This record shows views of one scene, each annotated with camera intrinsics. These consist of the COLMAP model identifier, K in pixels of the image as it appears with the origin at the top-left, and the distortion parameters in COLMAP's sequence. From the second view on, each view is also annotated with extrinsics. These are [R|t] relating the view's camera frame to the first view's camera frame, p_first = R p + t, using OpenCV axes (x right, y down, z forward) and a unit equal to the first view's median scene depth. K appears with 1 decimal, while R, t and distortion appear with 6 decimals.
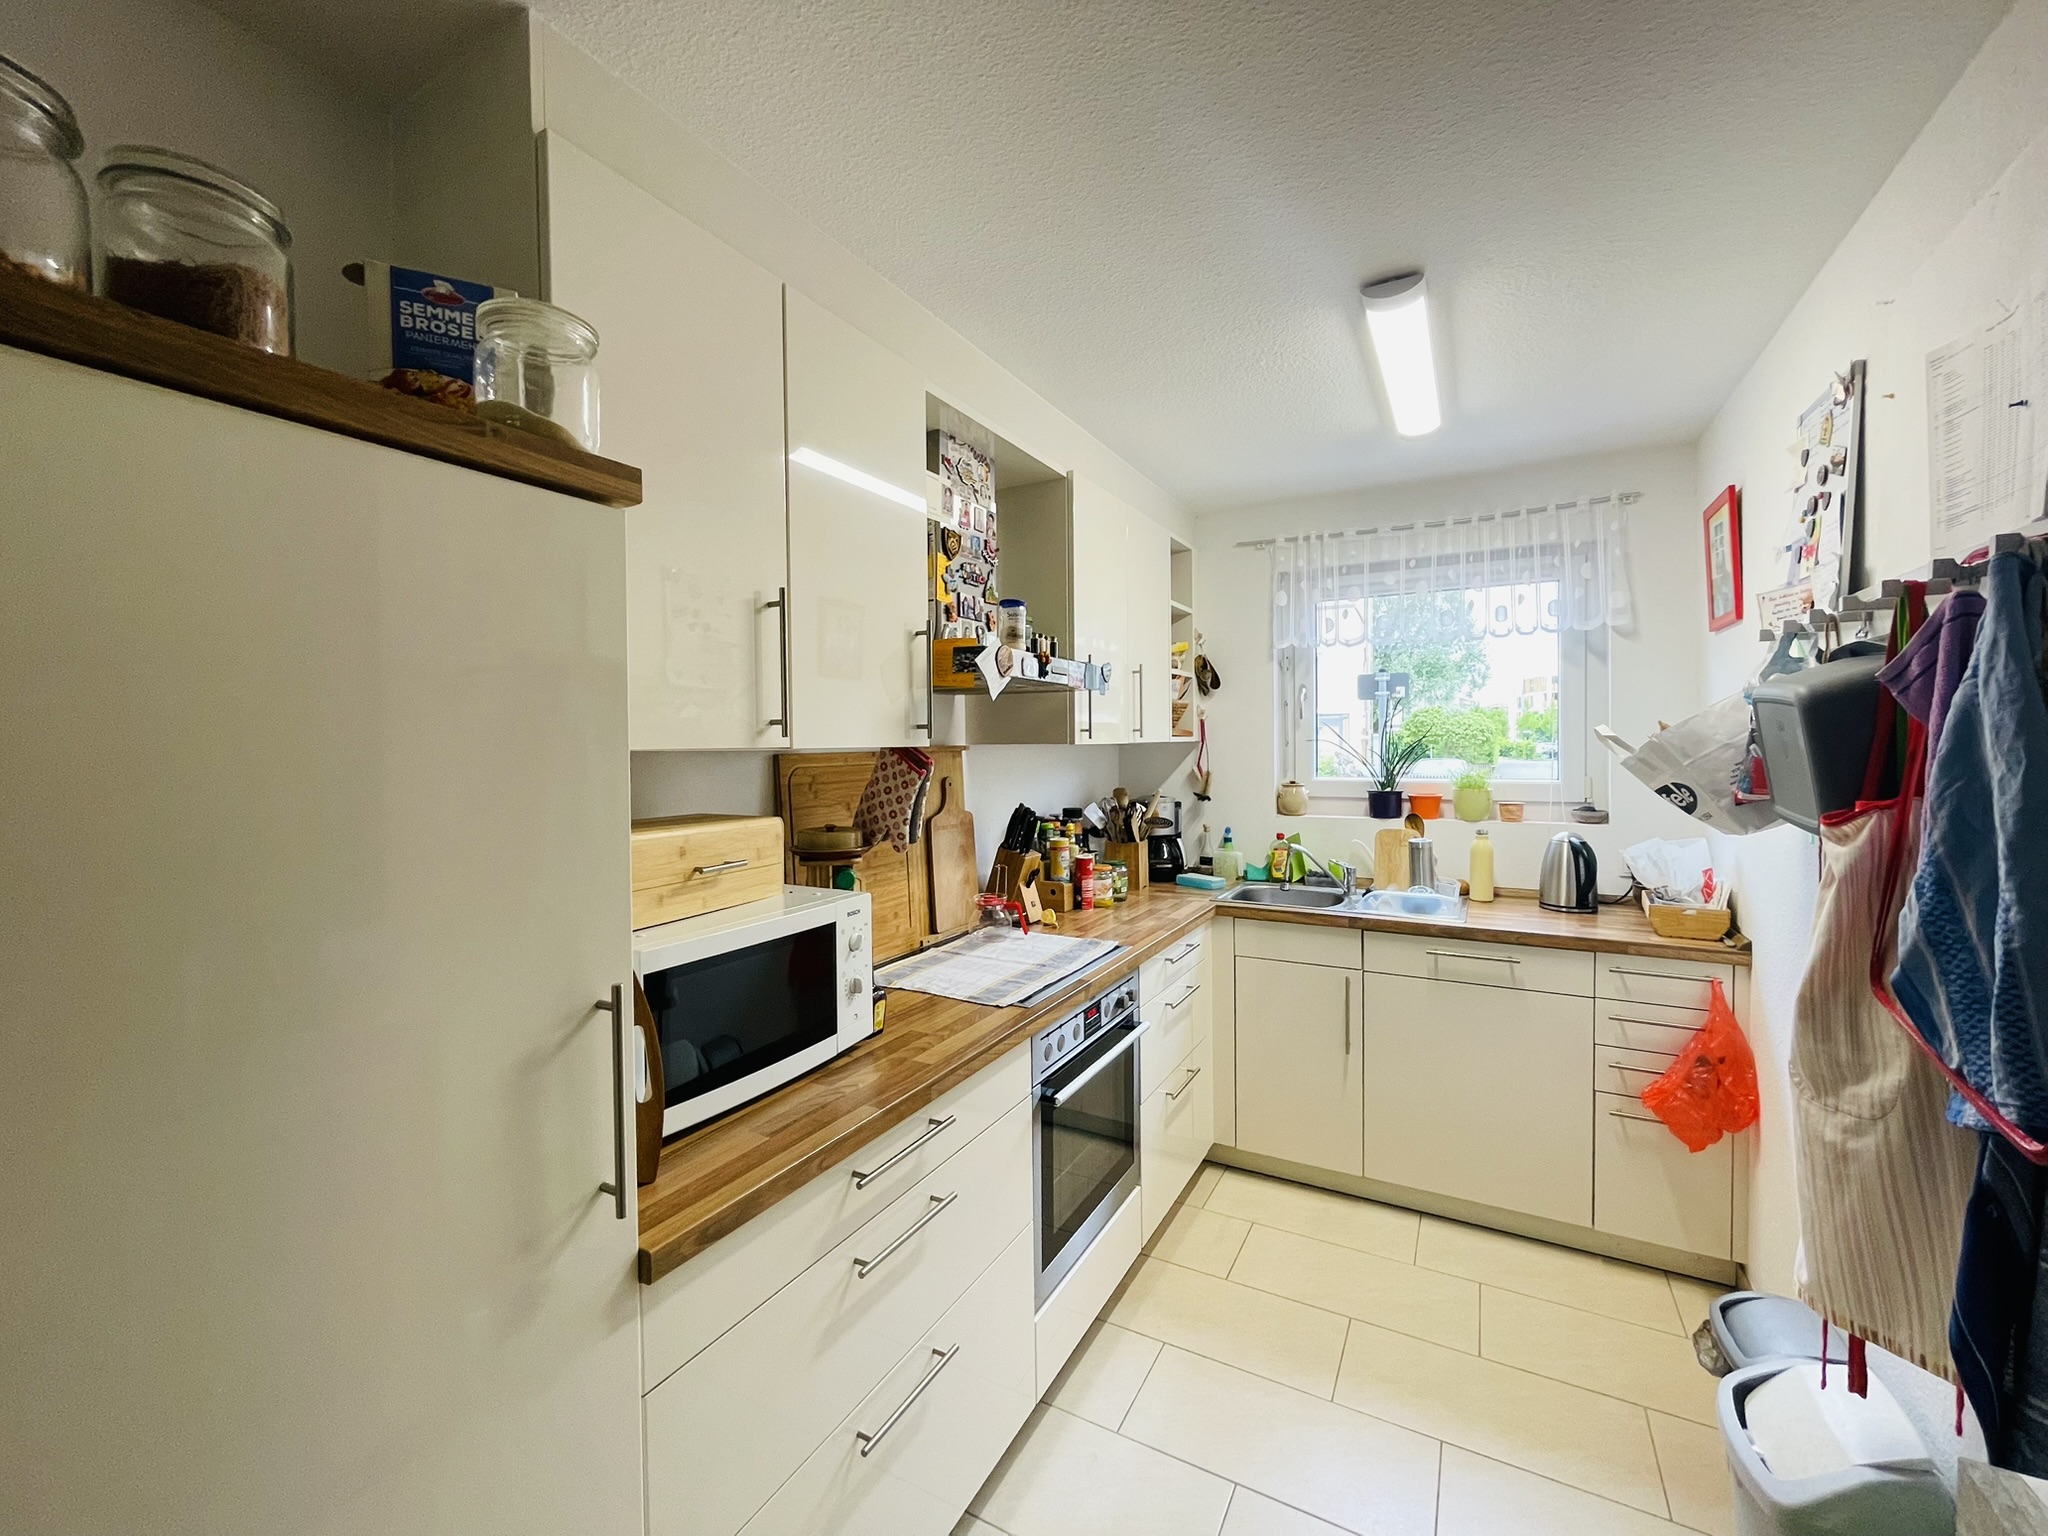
lens RADIAL K [[834.4, 0, 1024.0], [0, 834.4, 768.0], [0, 0, 1]] dist [0.001523, 0.000116]
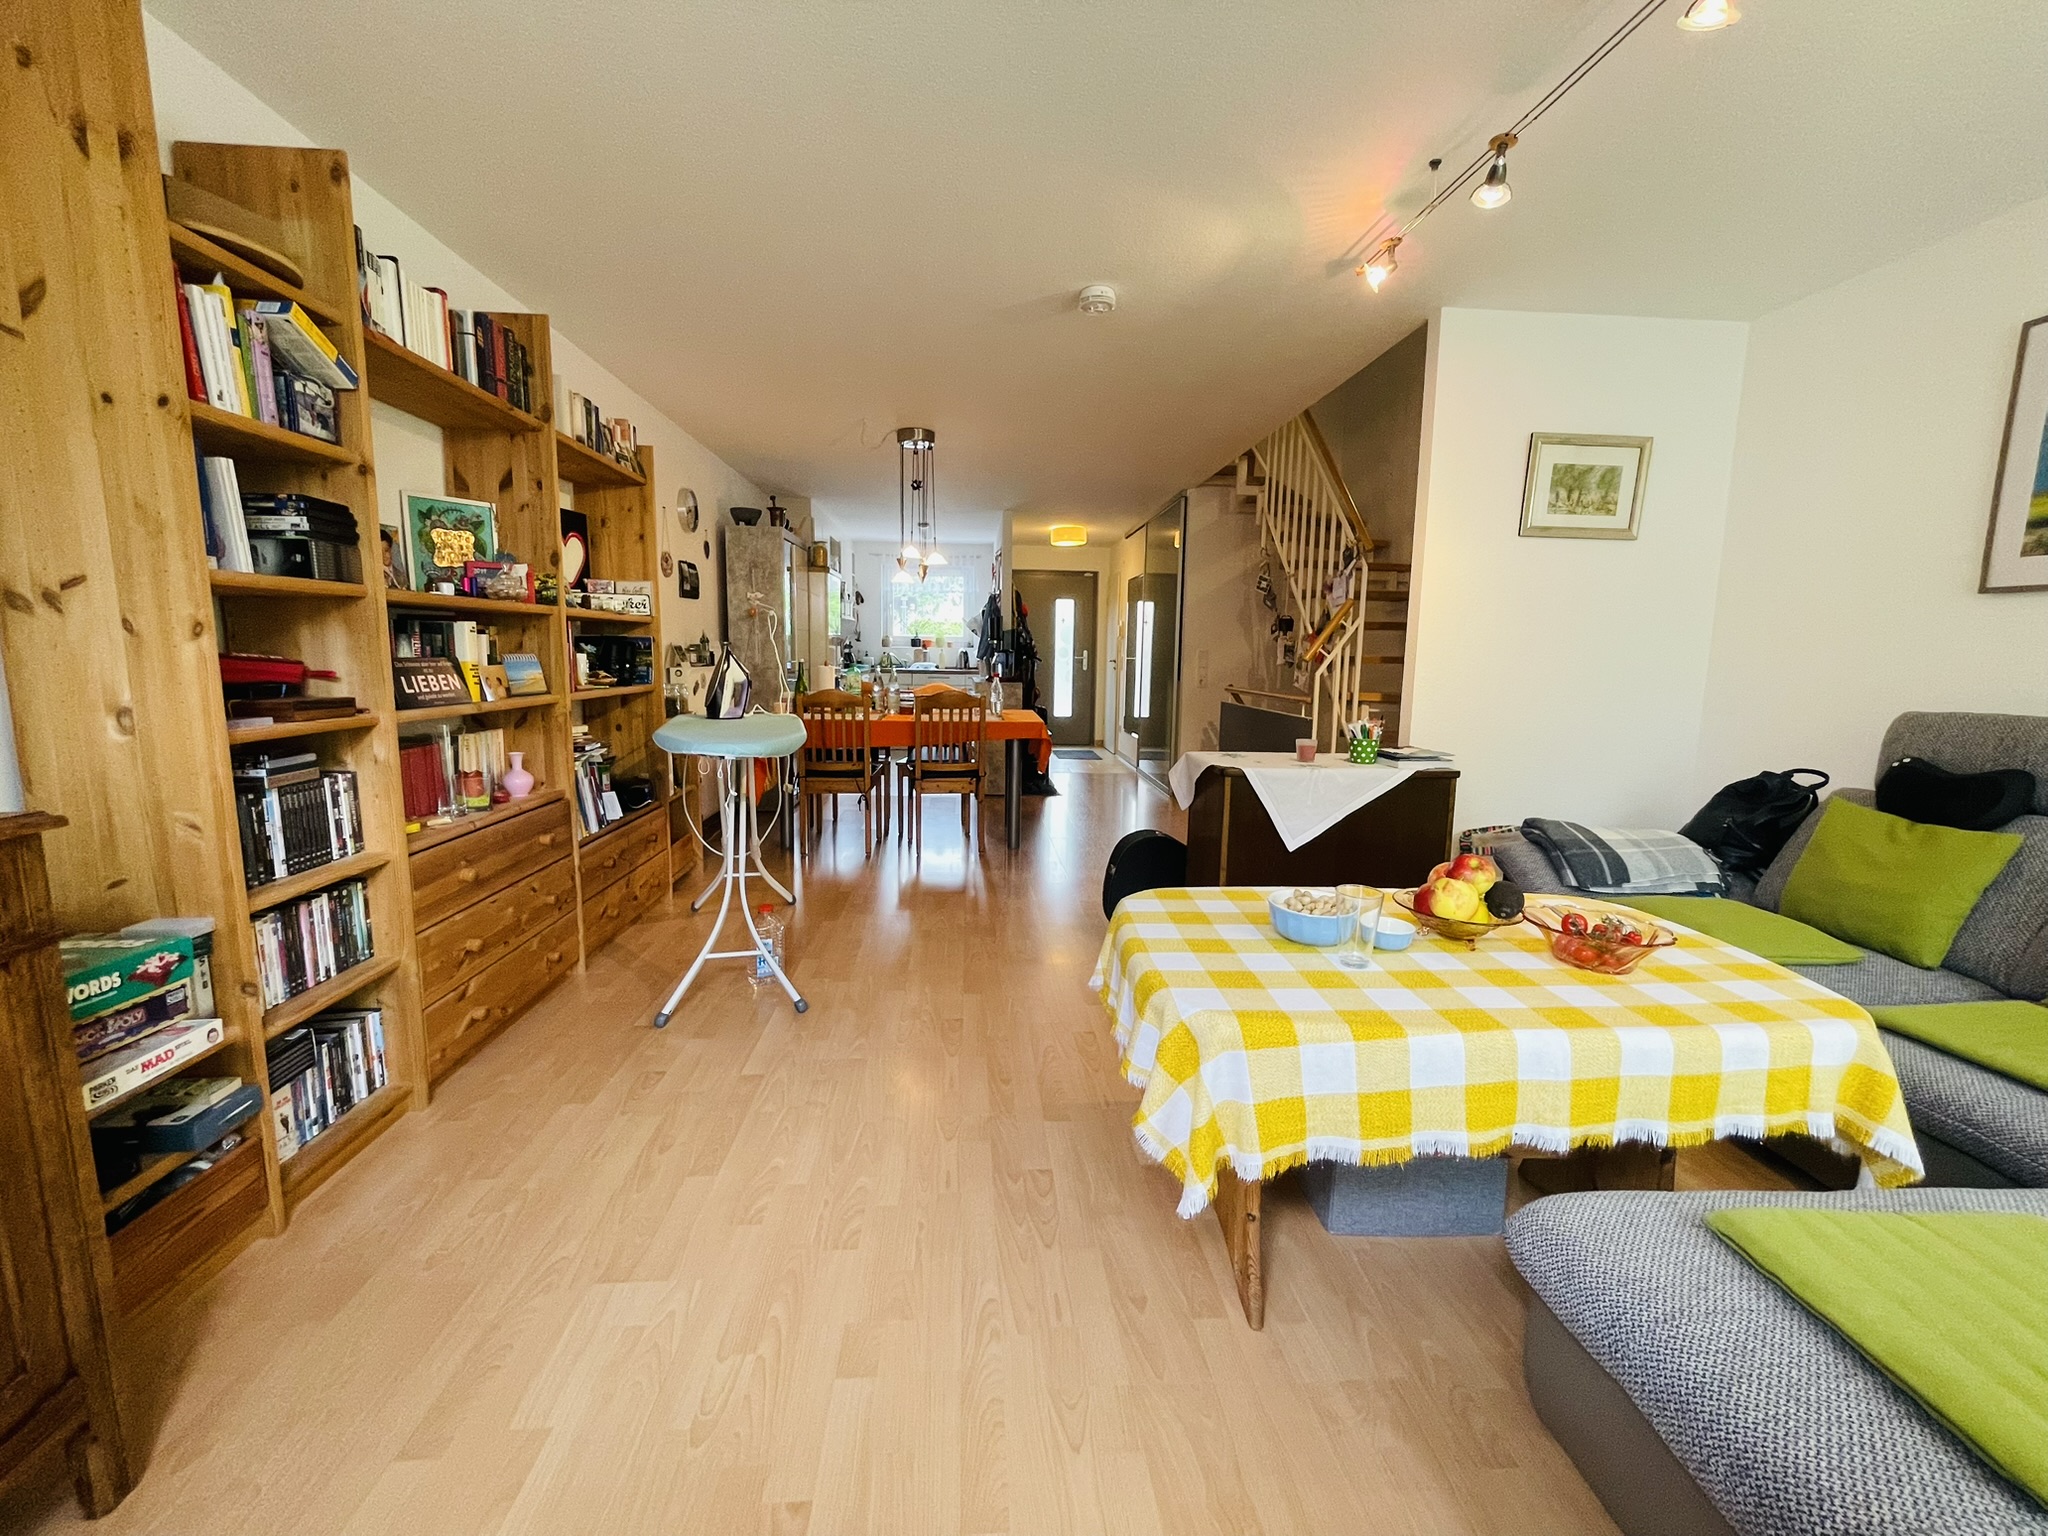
lens RADIAL K [[834.4, 0, 1024.0], [0, 834.4, 768.0], [0, 0, 1]] dist [0.001523, 0.000116]
pose [[0.838989, -0.054015, 0.541461, -0.966807], [-0.008465, 0.993645, 0.112239, 0.157522], [-0.544082, -0.098751, 0.833200, -1.922959]]
